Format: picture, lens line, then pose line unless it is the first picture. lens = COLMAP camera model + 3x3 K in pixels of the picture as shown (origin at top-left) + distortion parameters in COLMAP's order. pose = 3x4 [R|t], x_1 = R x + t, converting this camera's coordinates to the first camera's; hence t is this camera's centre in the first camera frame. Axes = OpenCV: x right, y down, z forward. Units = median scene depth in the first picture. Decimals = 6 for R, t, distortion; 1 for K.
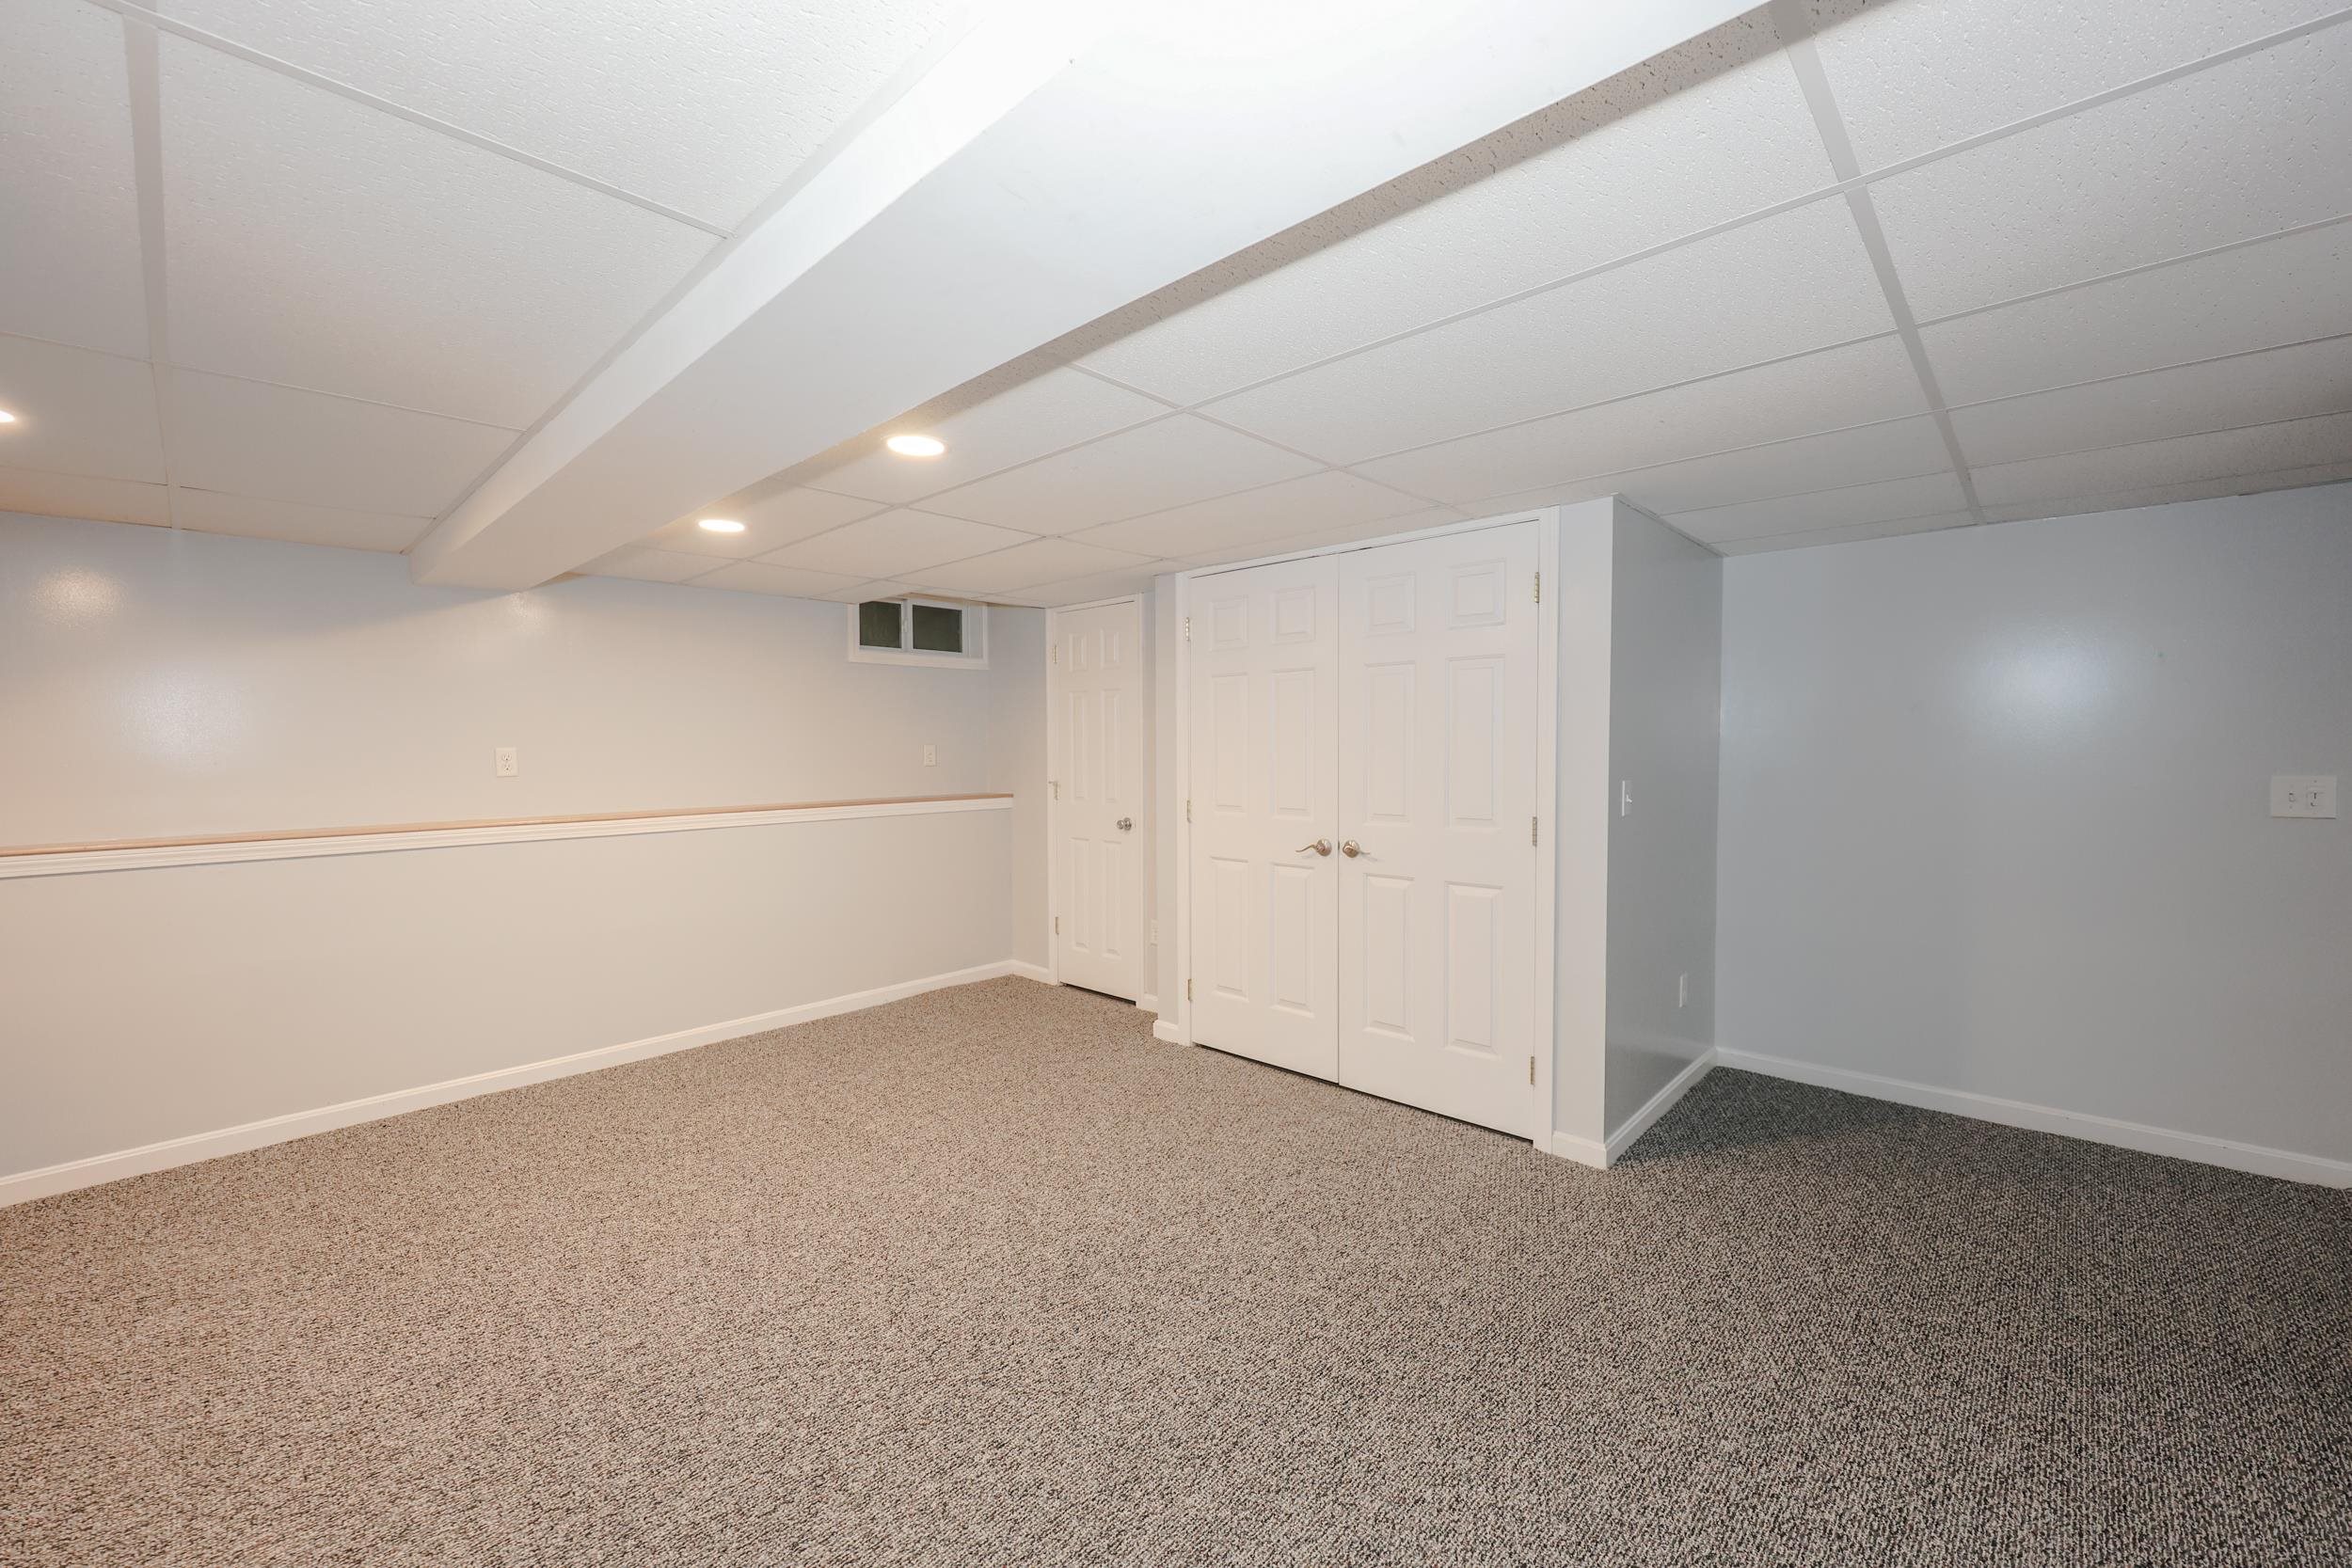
lens RADIAL K [[944.3, 0, 1176.0], [0, 944.3, 784.0], [0, 0, 1]] dist [0.000976, -0.000023]
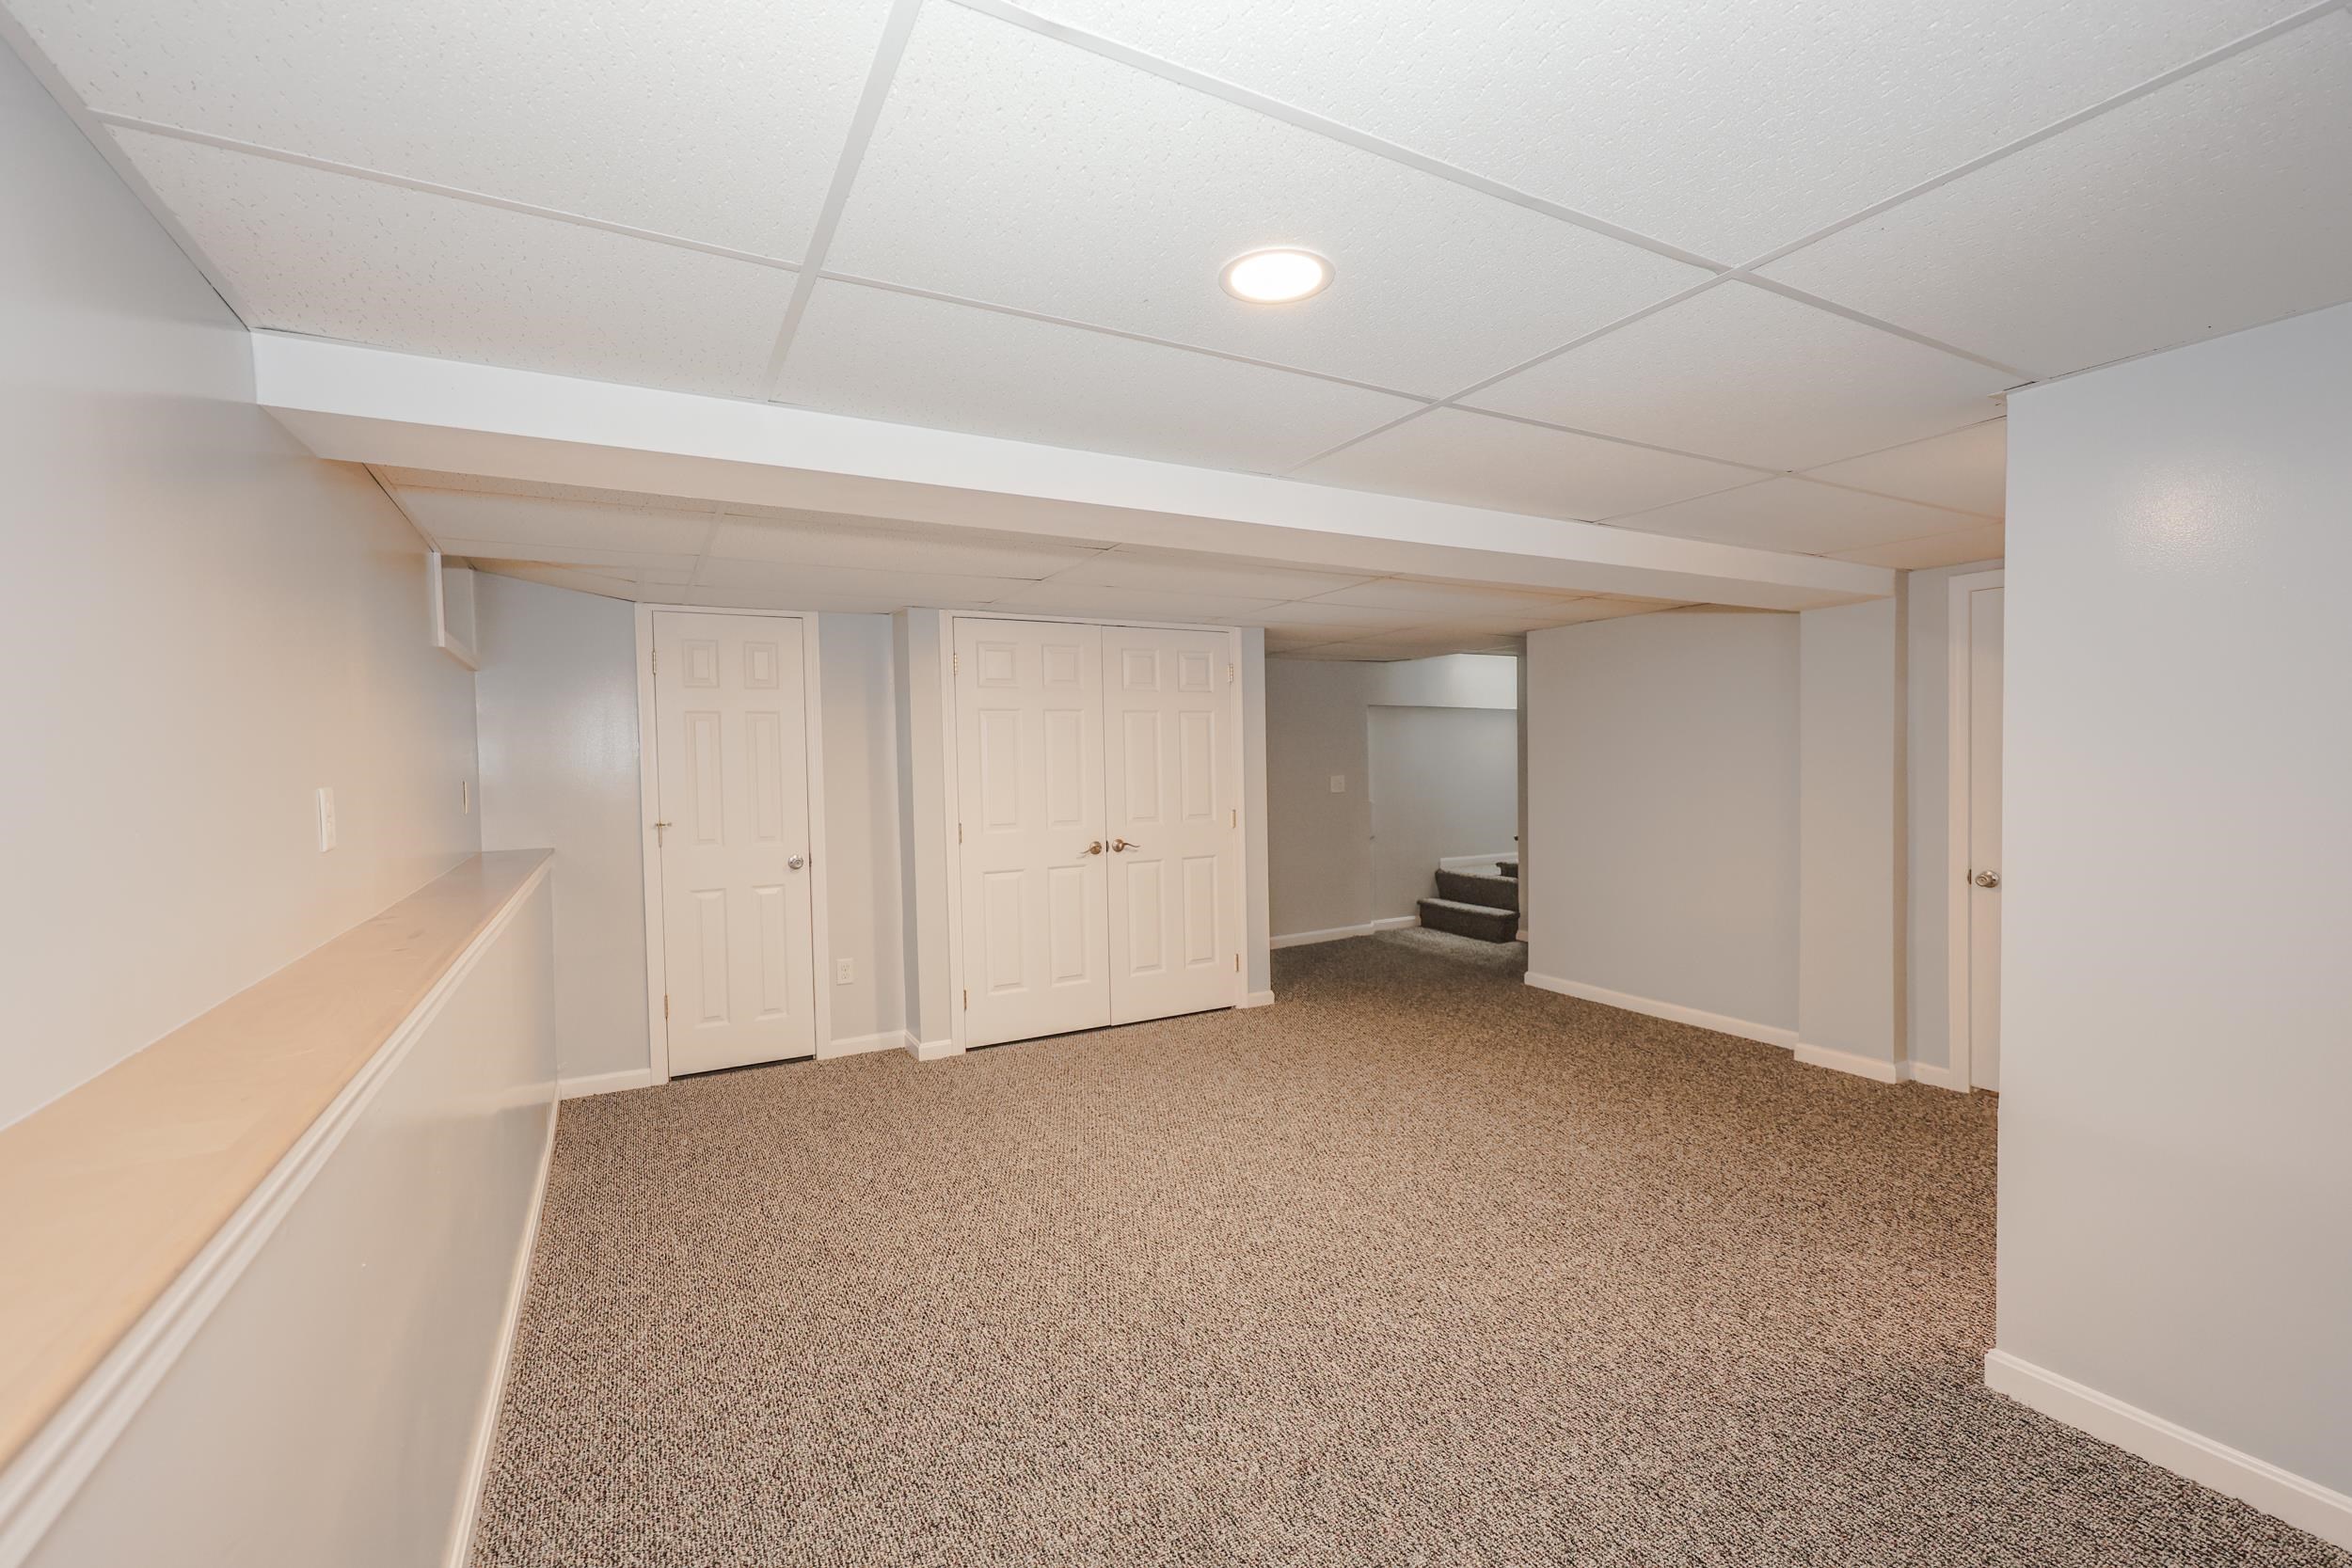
lens RADIAL K [[995.4, 0, 1176.0], [0, 995.4, 784.0], [0, 0, 1]] dist [-0.002335, -0.000170]
pose [[0.305212, -0.035262, 0.951631, -1.044176], [0.056849, 0.998207, 0.018755, -0.037446], [-0.950586, 0.048375, 0.306669, 0.438497]]
